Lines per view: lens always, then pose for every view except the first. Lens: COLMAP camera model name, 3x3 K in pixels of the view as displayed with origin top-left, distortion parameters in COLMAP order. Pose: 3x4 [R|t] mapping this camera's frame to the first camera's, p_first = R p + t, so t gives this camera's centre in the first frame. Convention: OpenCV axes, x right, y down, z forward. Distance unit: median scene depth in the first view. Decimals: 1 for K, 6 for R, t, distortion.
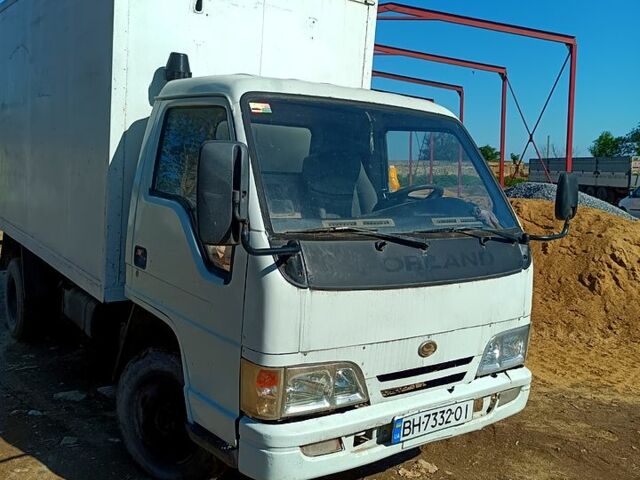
lens RADIAL K [[636.4, 0, 320.0], [0, 636.4, 240.0], [0, 0, 1]] dist [0.089215, -0.101019]
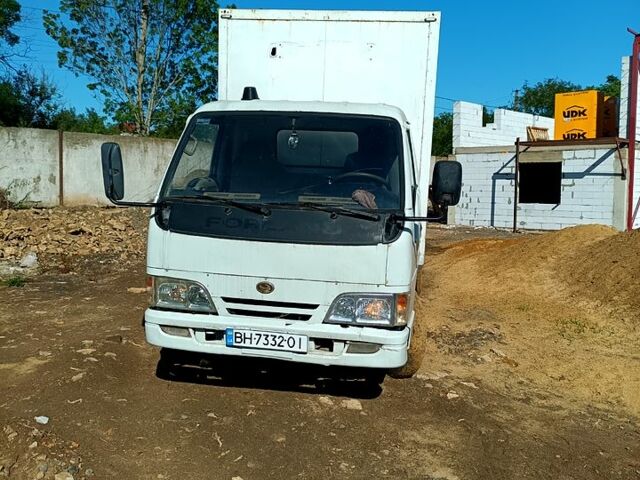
lens RADIAL K [[636.4, 0, 320.0], [0, 636.4, 240.0], [0, 0, 1]] dist [0.089215, -0.101019]
pose [[0.685524, 0.072398, -0.724442, 1.241643], [-0.088079, 0.995982, 0.016186, 0.034469], [0.722703, 0.052712, 0.689146, 0.128285]]
